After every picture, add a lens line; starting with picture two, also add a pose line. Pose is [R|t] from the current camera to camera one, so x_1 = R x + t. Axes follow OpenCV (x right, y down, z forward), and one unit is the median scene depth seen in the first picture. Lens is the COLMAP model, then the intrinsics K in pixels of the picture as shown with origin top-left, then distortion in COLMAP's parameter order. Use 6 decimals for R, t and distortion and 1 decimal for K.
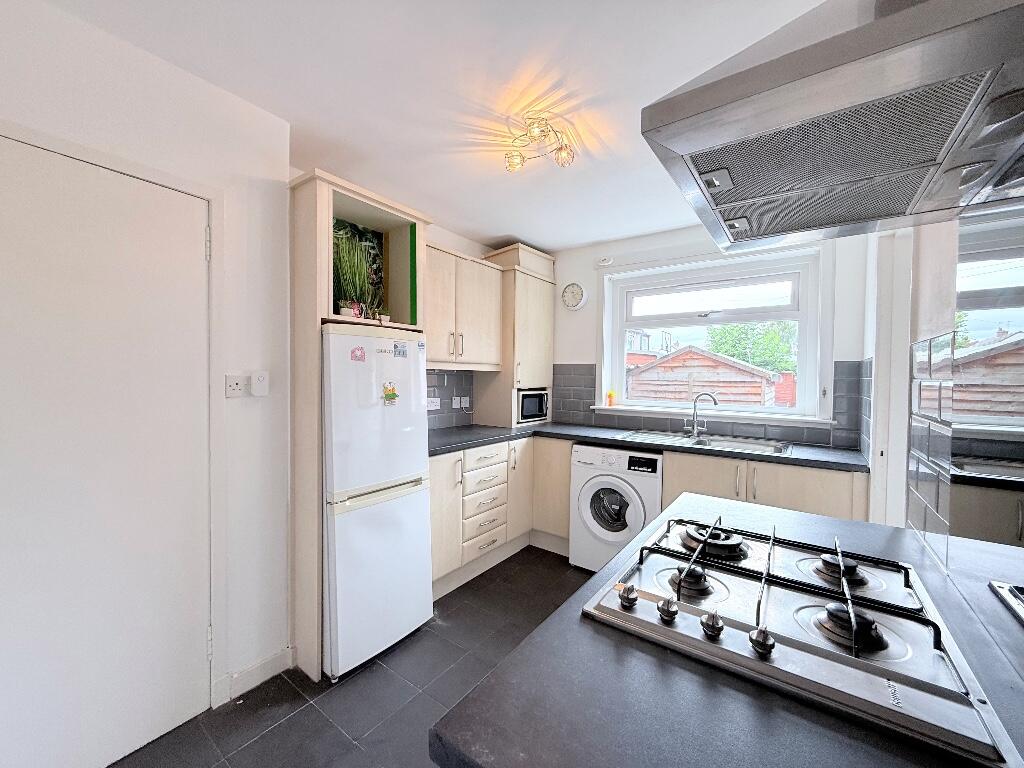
lens RADIAL K [[406.1, 0, 509.7], [0, 406.1, 384.6], [0, 0, 1]] dist [-0.001907, 0.000024]
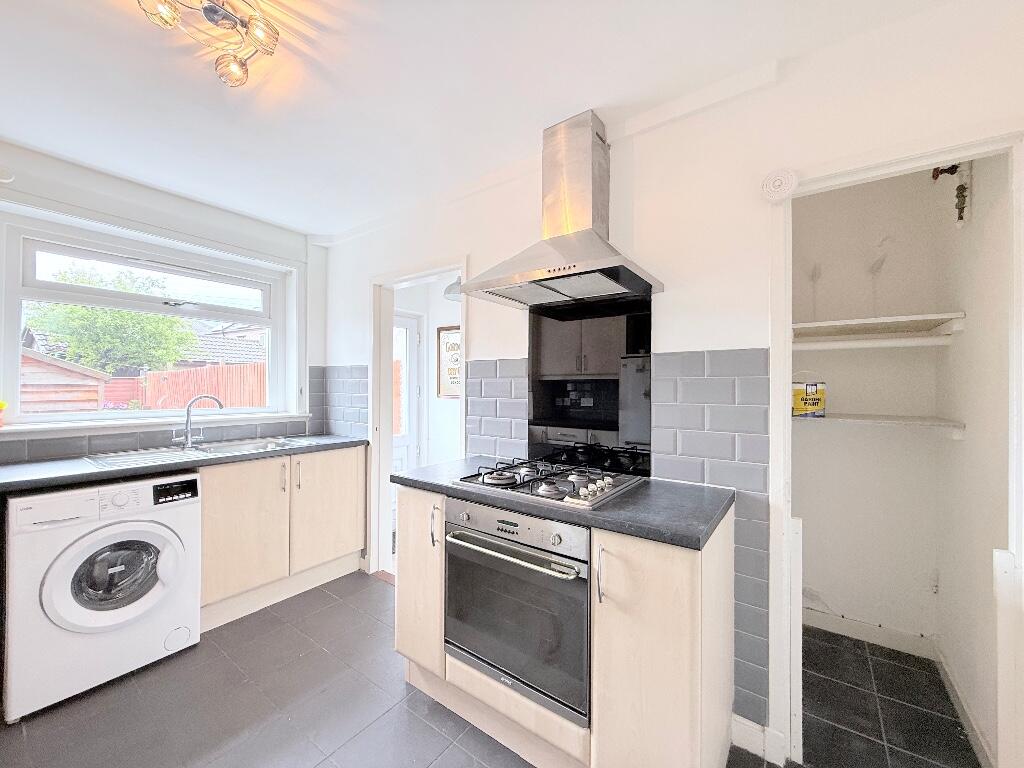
lens RADIAL K [[406.1, 0, 509.7], [0, 406.1, 384.6], [0, 0, 1]] dist [-0.001907, 0.000024]
pose [[0.007920, -0.006389, 0.999948, -0.421183], [0.016059, 0.999851, 0.006261, 0.001453], [-0.999840, 0.016008, 0.008022, 0.357865]]
